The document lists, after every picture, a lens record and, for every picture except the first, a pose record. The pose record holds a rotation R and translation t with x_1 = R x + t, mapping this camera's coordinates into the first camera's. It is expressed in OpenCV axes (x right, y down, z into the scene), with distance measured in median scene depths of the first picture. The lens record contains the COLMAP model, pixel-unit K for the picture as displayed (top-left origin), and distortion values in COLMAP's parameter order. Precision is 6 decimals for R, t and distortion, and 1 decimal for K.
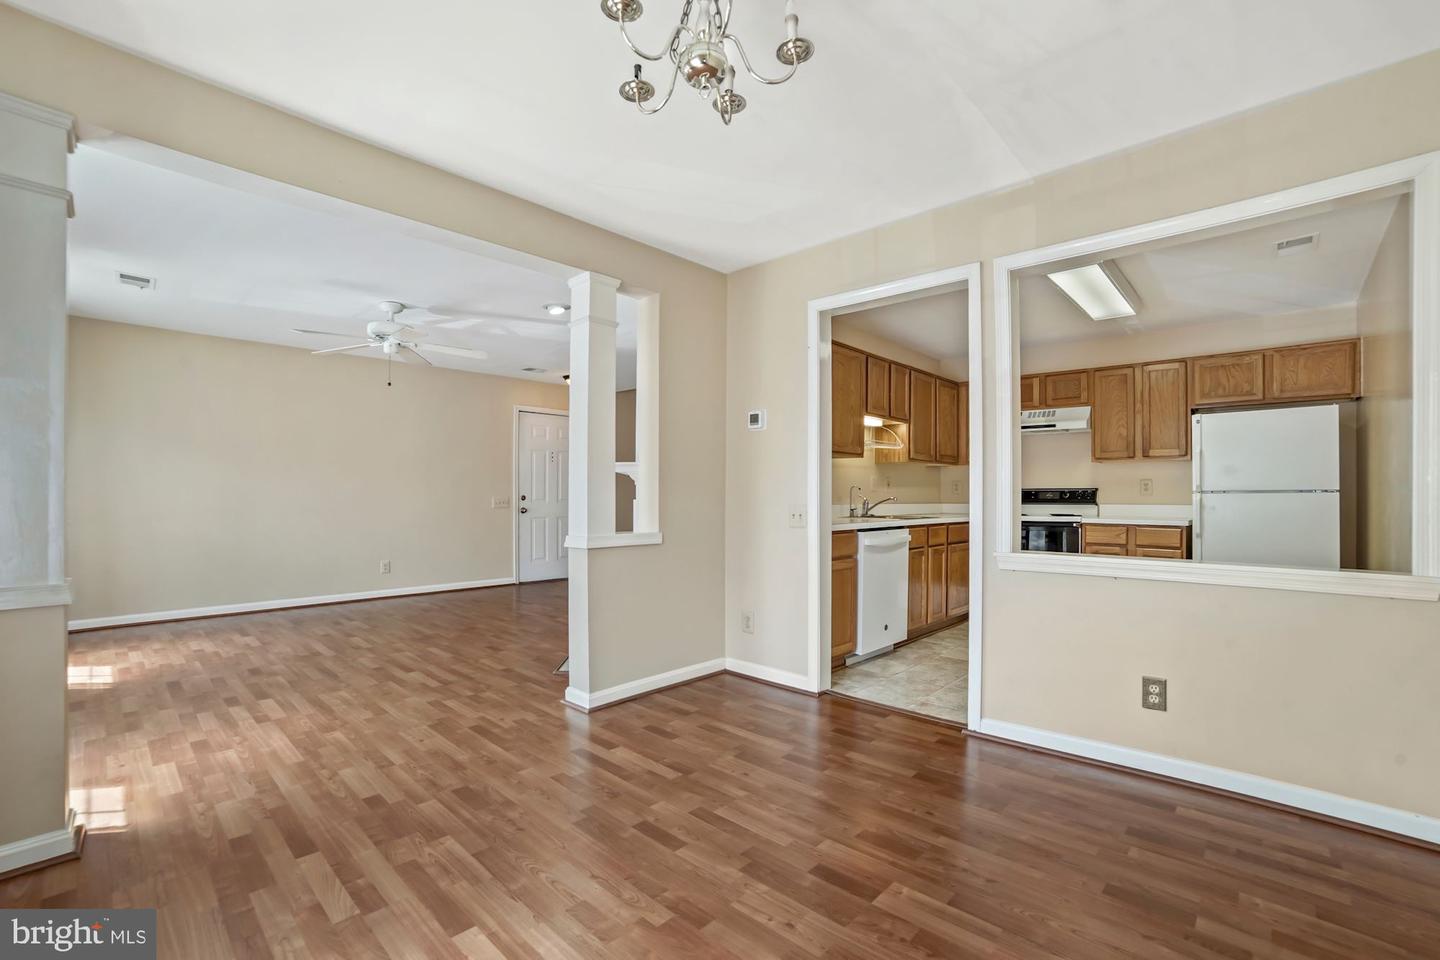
lens RADIAL K [[601.8, 0, 721.2], [0, 601.8, 485.6], [0, 0, 1]] dist [-0.072373, 0.022936]
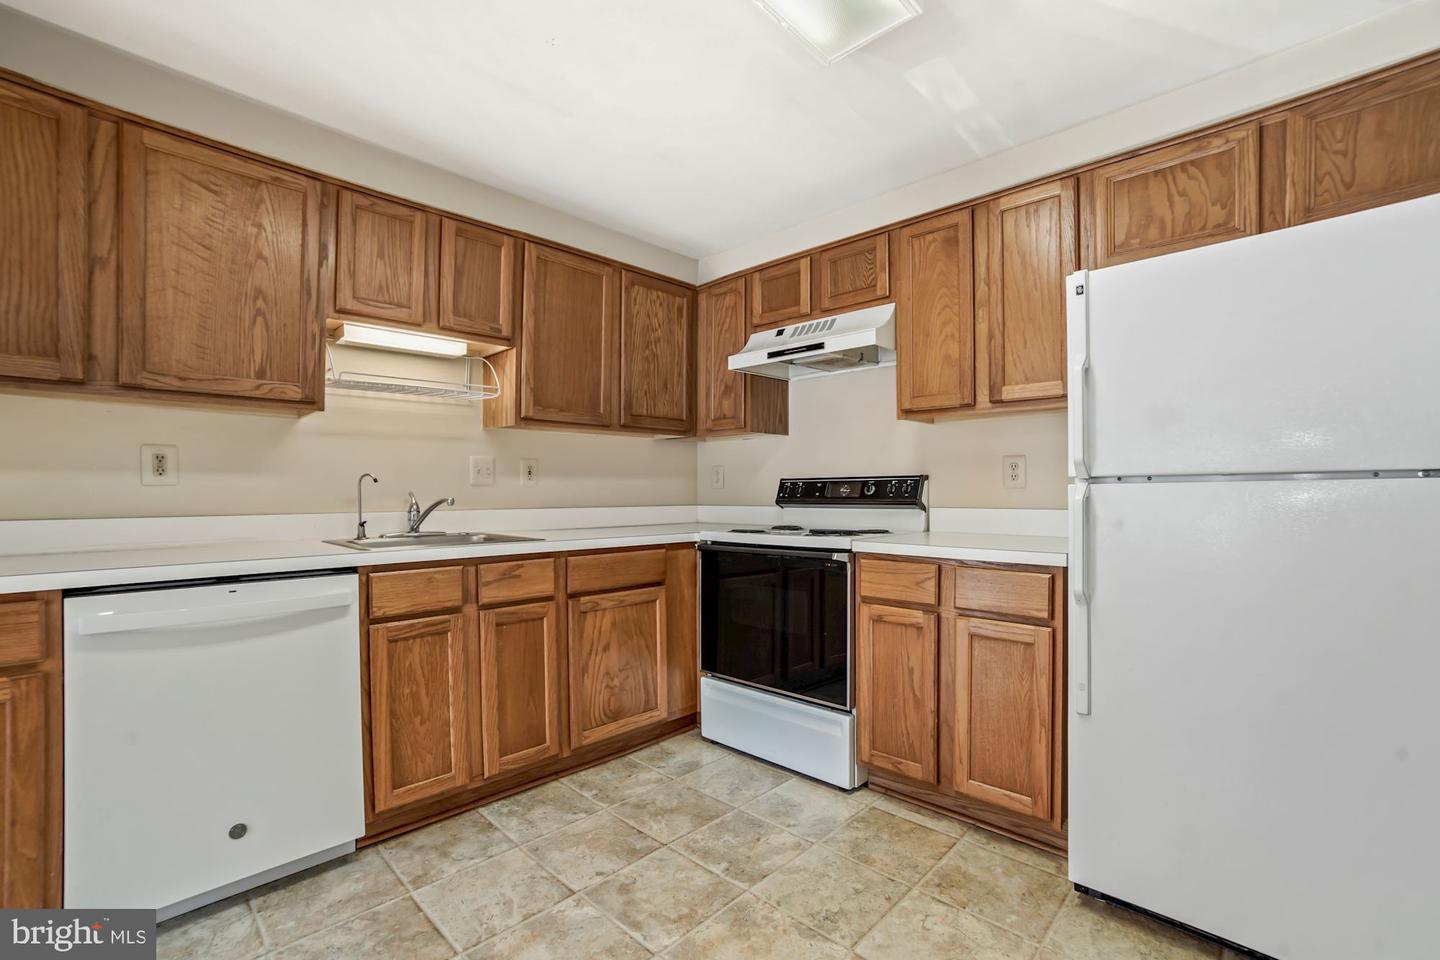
lens RADIAL K [[601.8, 0, 721.2], [0, 601.8, 485.6], [0, 0, 1]] dist [-0.072373, 0.022936]
pose [[0.999974, -0.006760, -0.002650, 0.569254], [0.006788, 0.999920, 0.010656, 0.008191], [0.002578, -0.010674, 0.999940, 0.598487]]
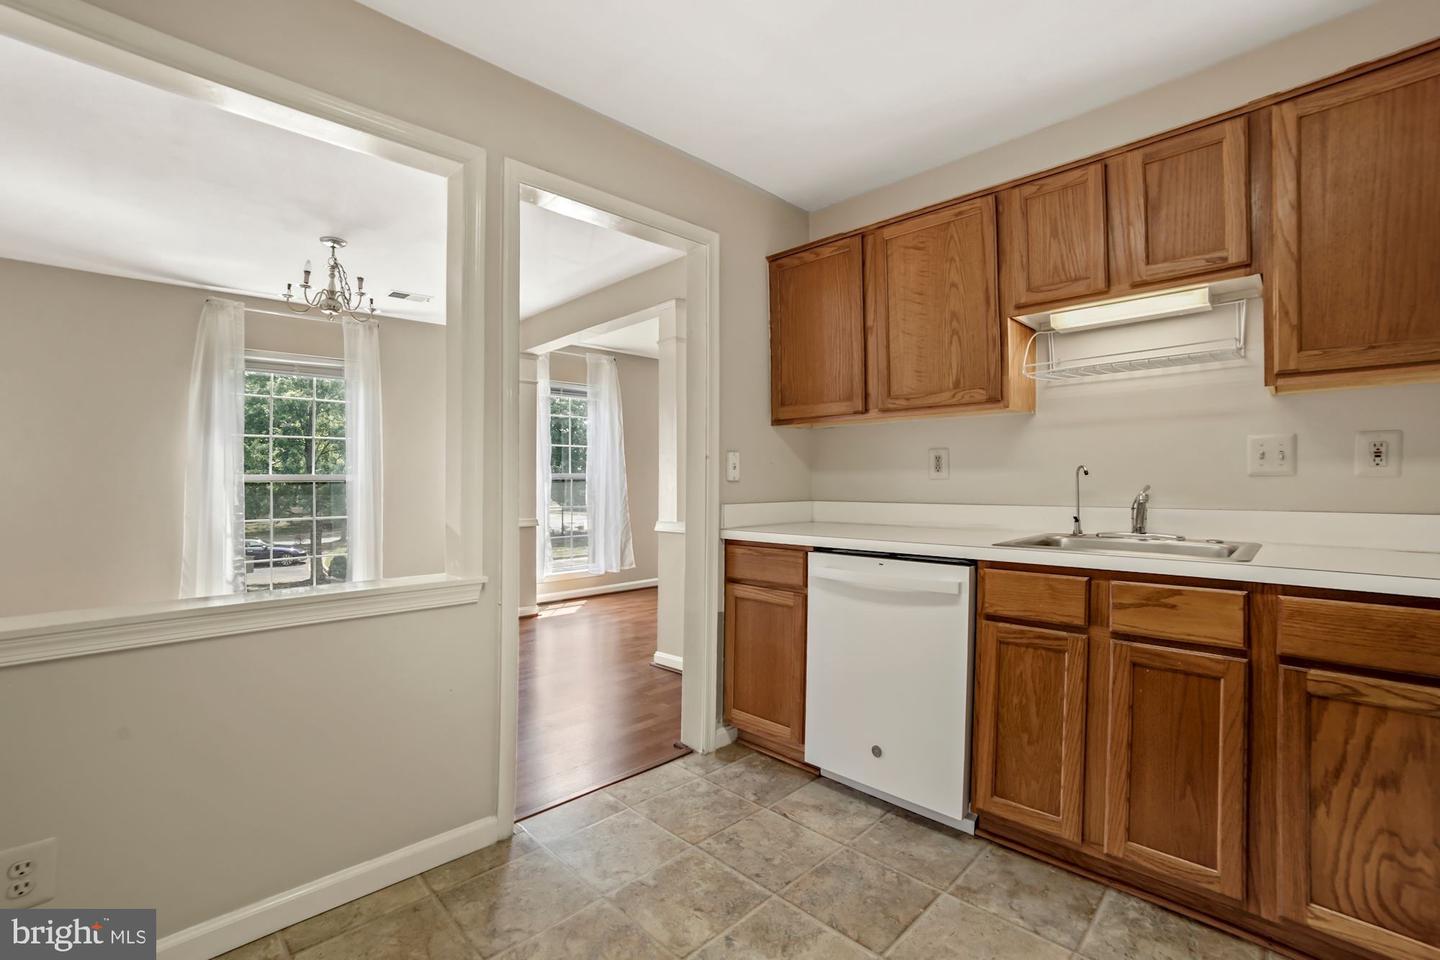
lens RADIAL K [[619.1, 0, 738.5], [0, 619.1, 458.2], [0, 0, 1]] dist [-0.076086, 0.022997]
pose [[0.007545, -0.038294, -0.999238, 0.755096], [0.023446, 0.998999, -0.038108, 0.007289], [0.999697, -0.023141, 0.008435, 0.837570]]
